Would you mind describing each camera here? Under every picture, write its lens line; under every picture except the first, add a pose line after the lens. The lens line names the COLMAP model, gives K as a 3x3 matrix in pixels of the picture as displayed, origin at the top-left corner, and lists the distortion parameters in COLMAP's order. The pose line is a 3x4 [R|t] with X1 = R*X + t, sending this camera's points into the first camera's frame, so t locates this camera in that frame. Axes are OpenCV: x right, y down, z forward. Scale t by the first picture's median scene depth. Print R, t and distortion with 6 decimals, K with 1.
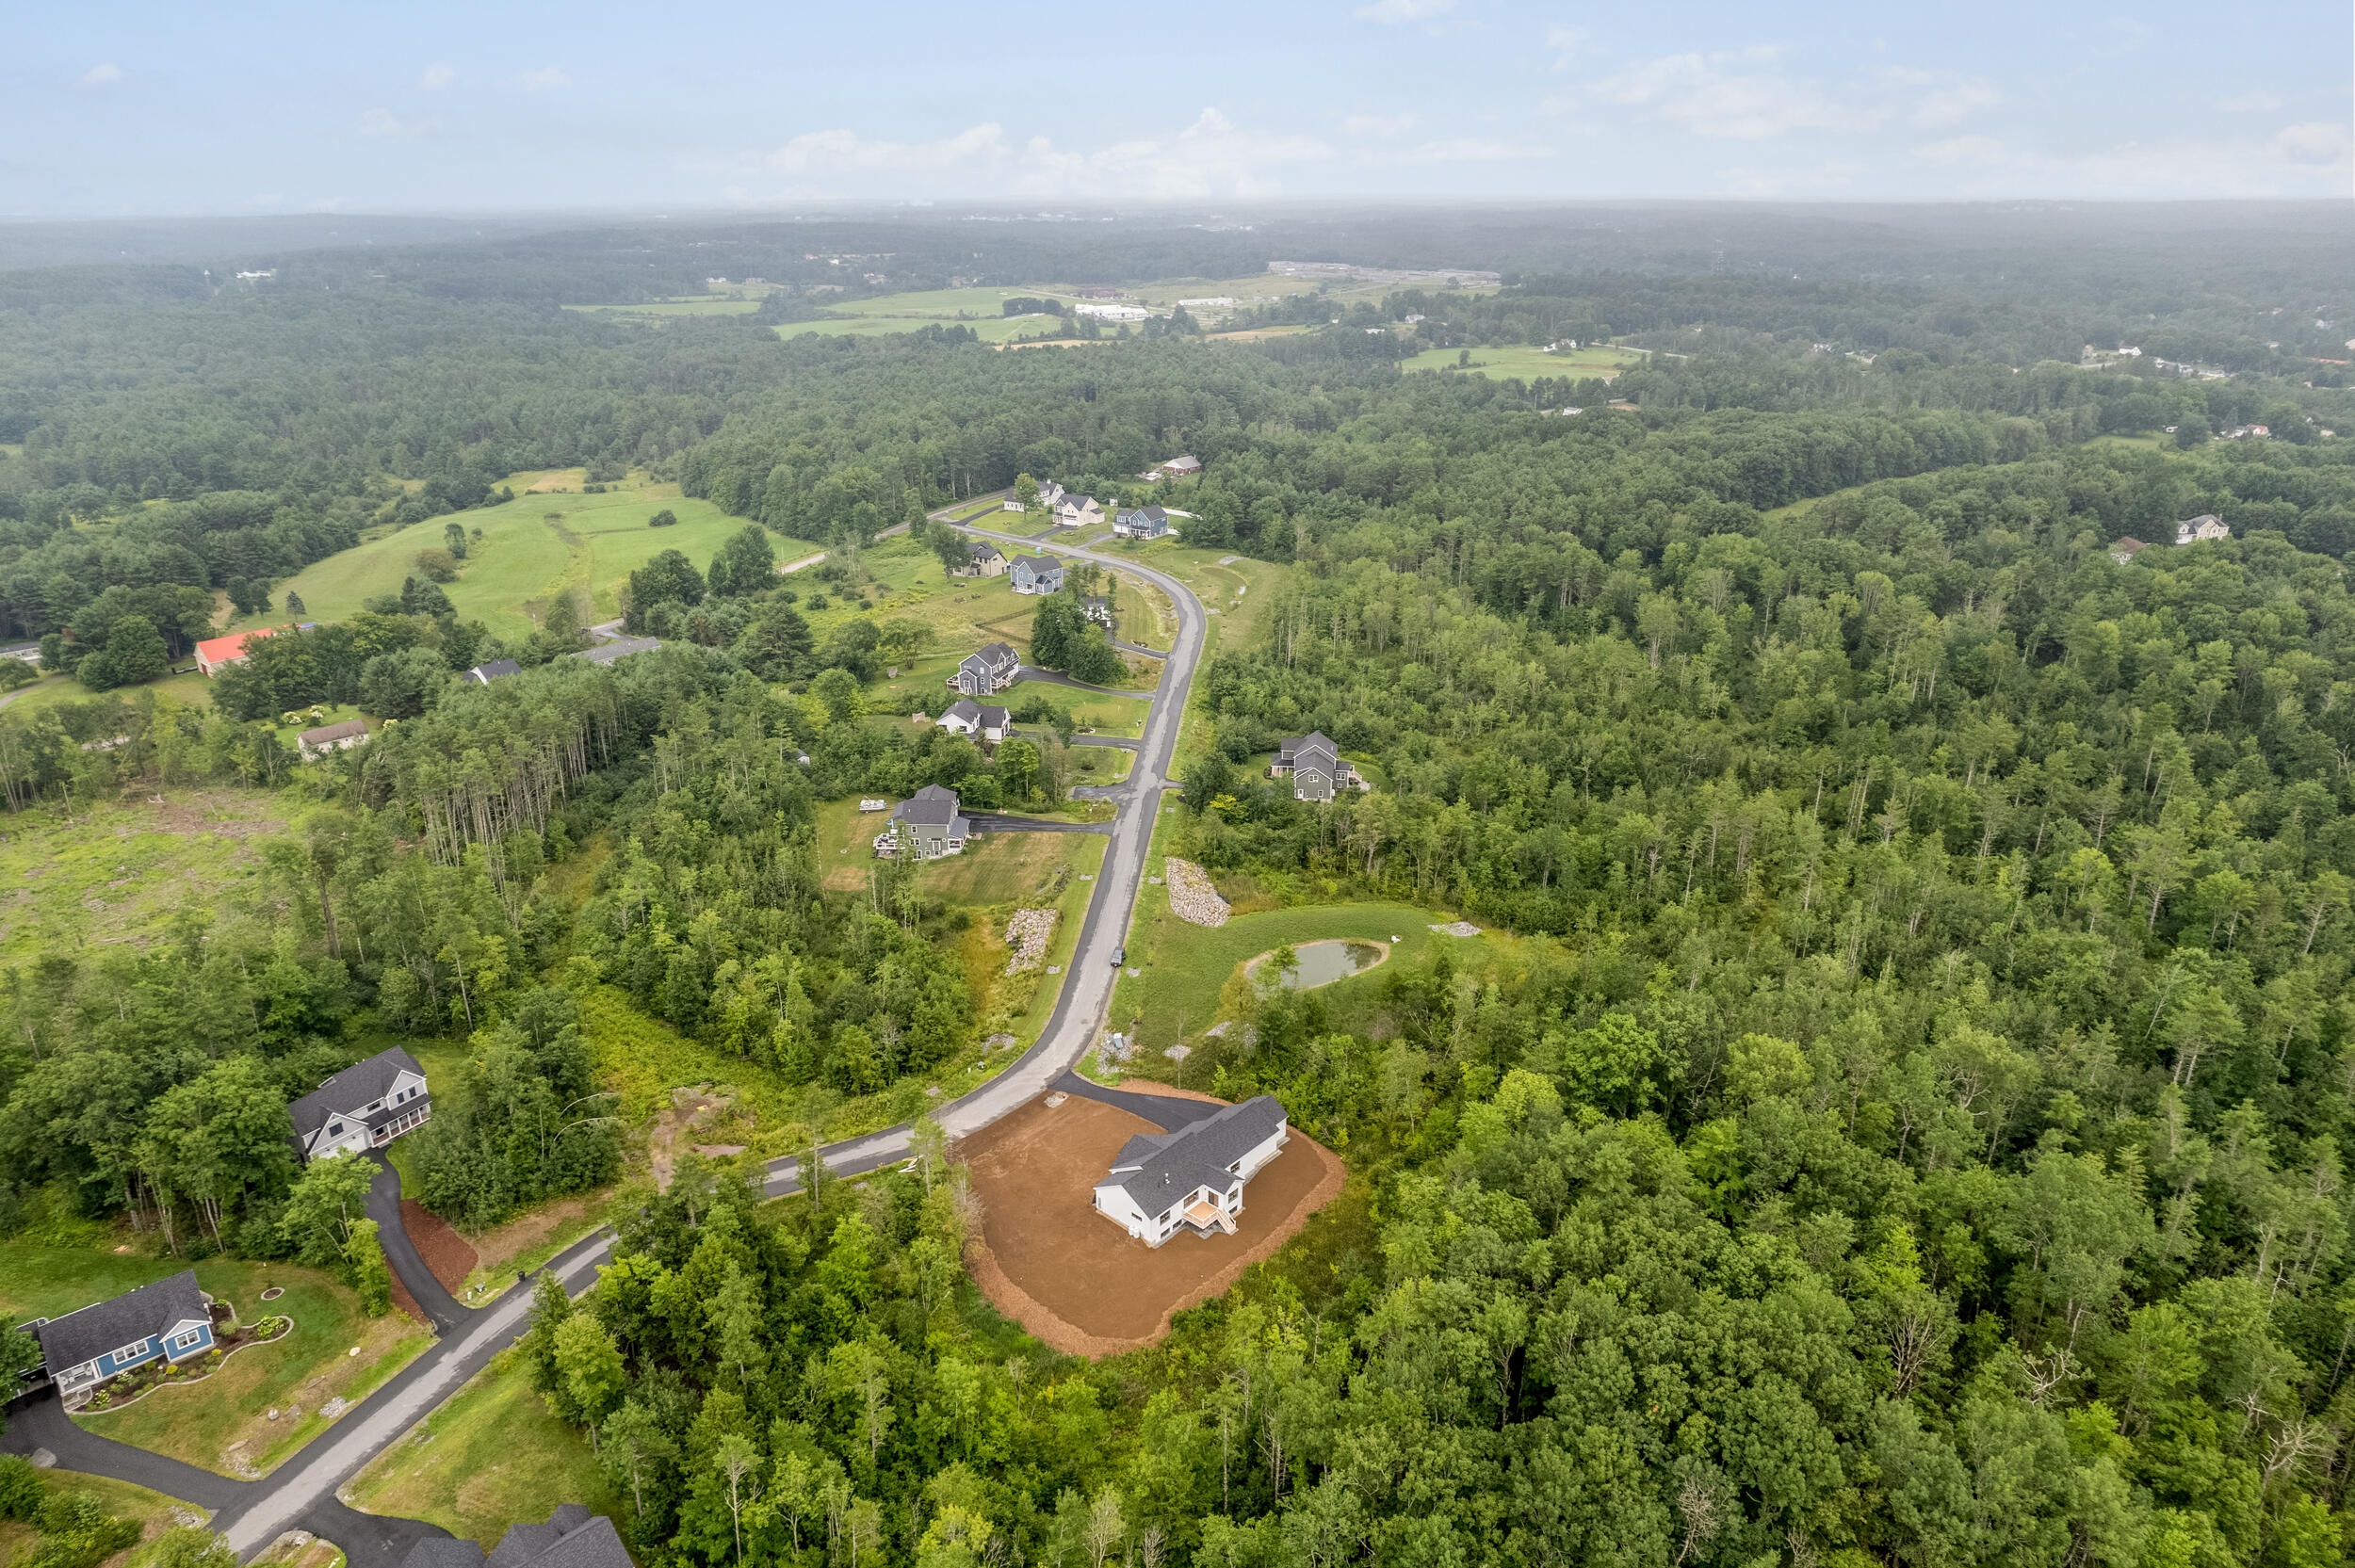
lens RADIAL K [[1527.4, 0, 1177.5], [0, 1527.4, 784.0], [0, 0, 1]] dist [-0.084853, 0.080295]
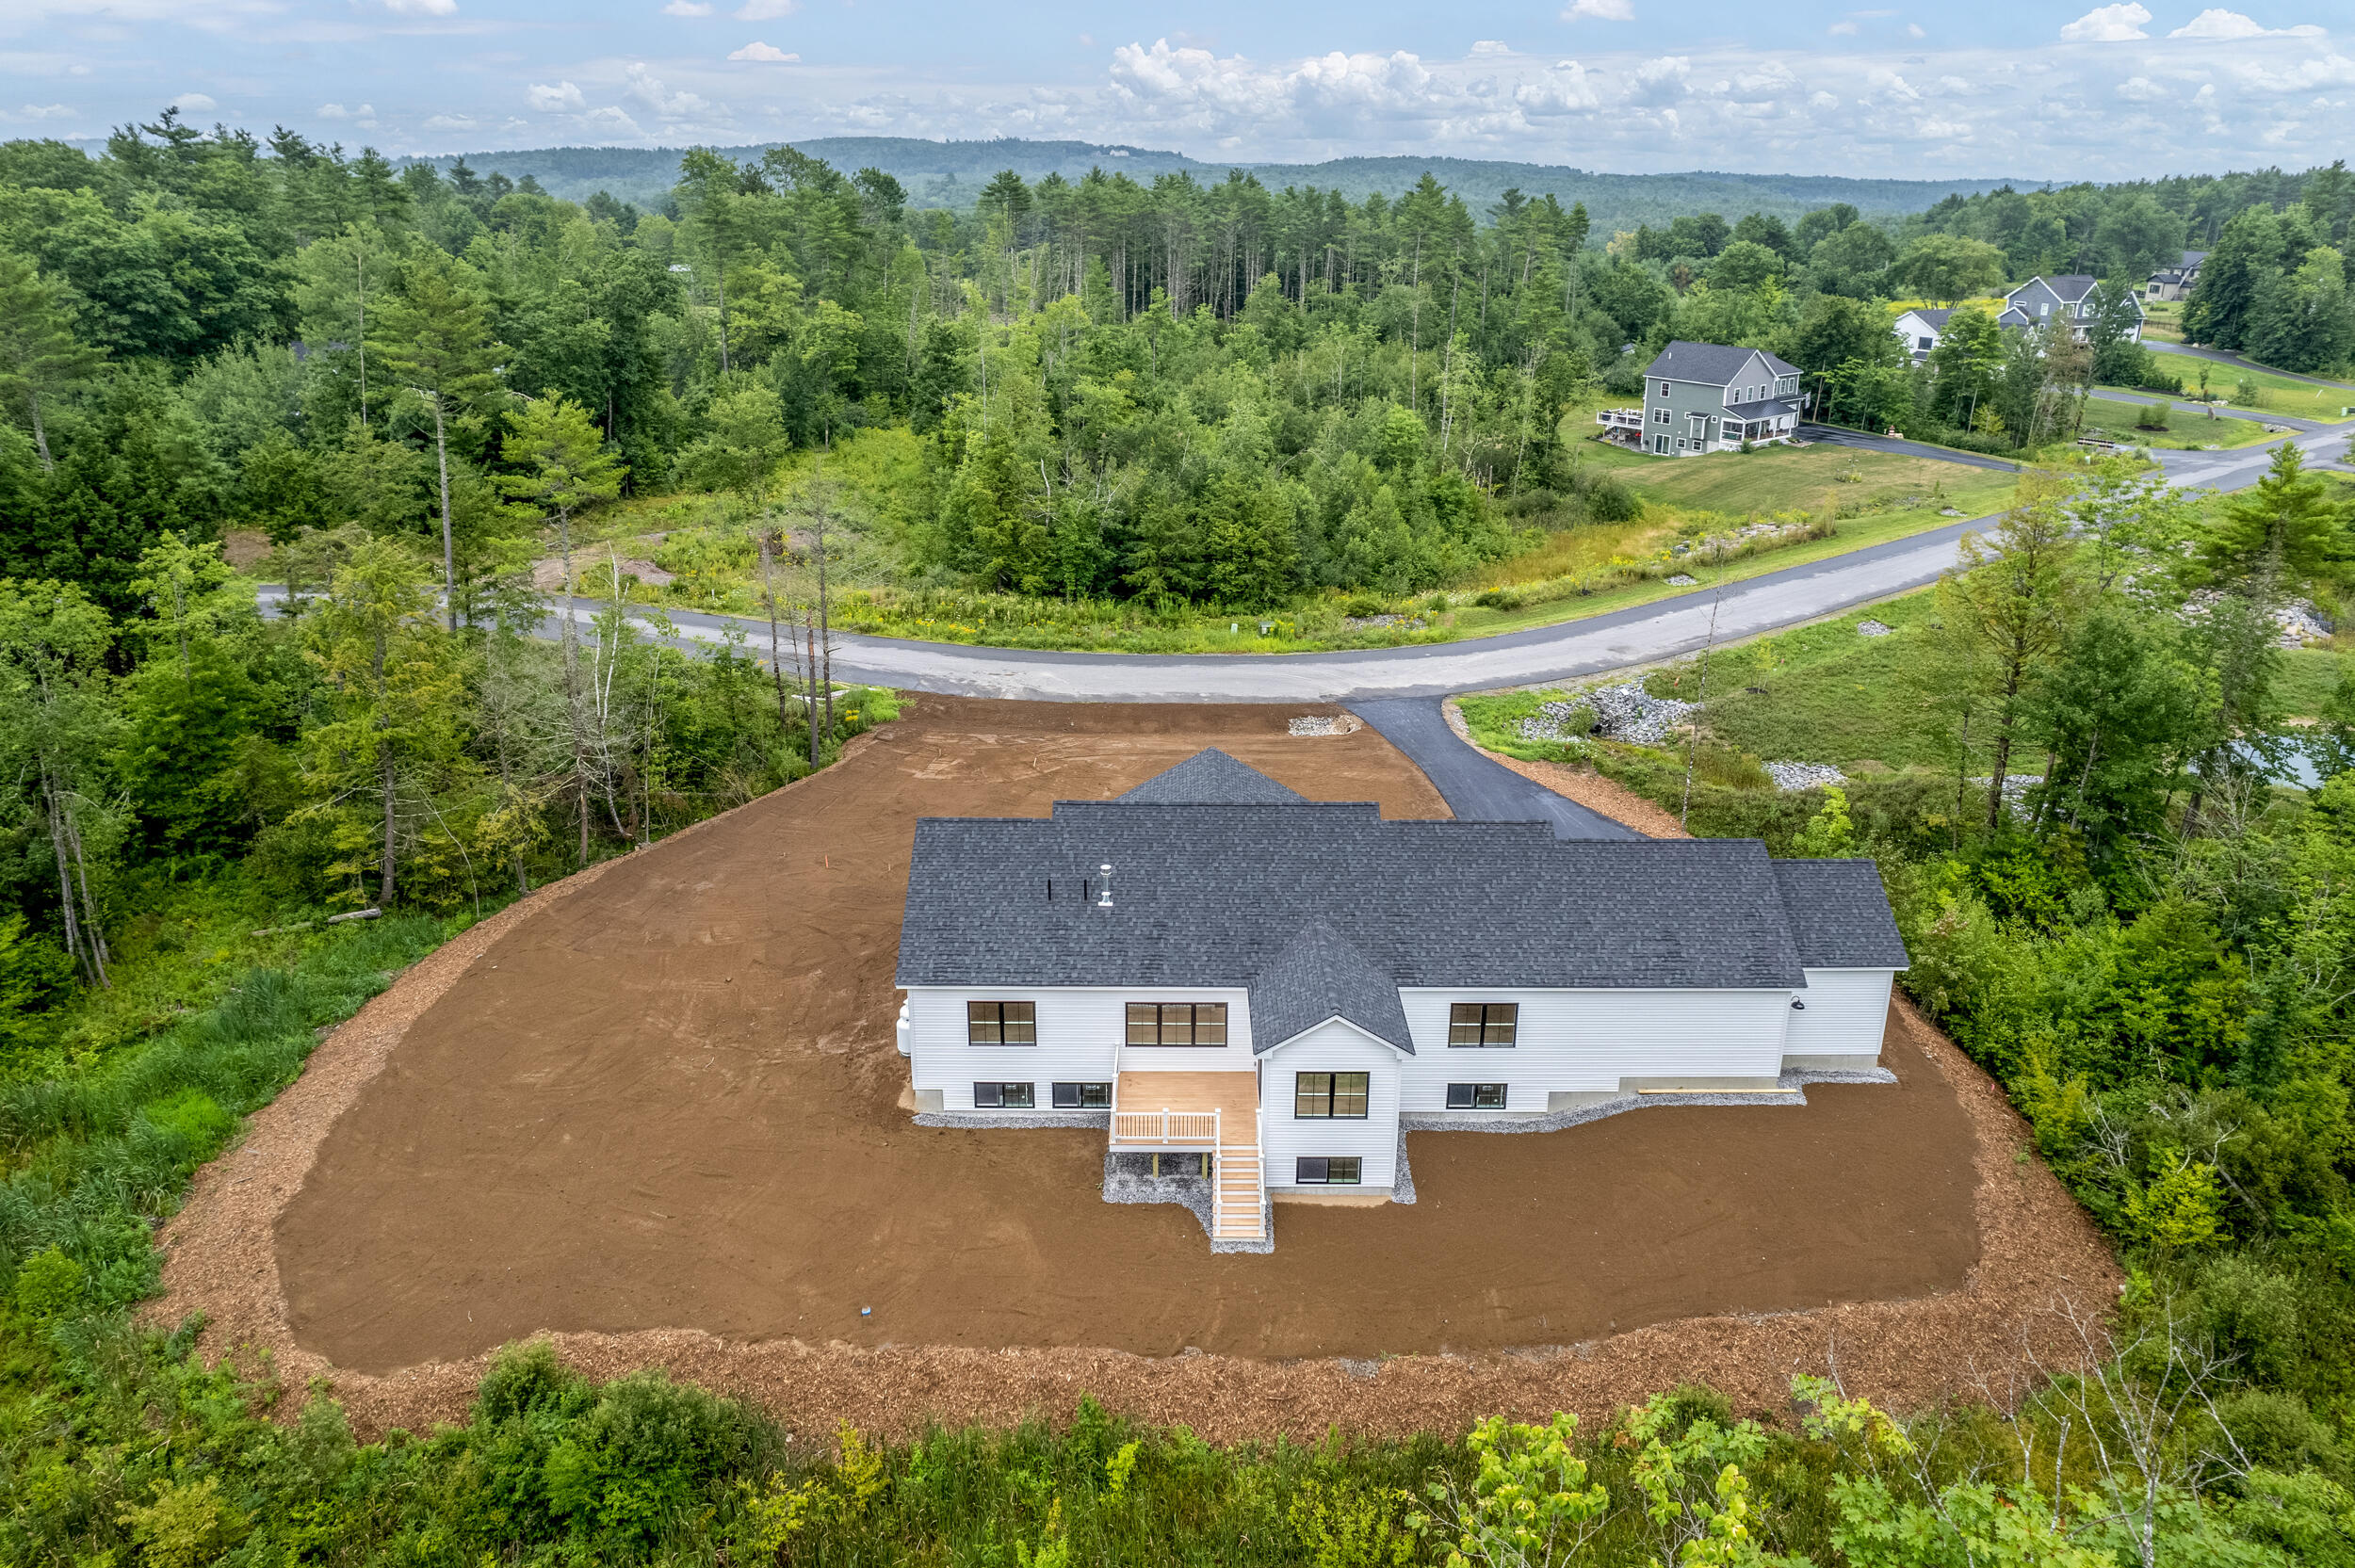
lens RADIAL K [[1536.2, 0, 1190.2], [0, 1536.2, 710.5], [0, 0, 1]] dist [-0.080477, 0.071984]
pose [[0.666652, 0.251949, -0.701496, 0.134117], [-0.283620, 0.956088, 0.073855, 0.181193], [0.689300, 0.149723, 0.708836, 0.713566]]
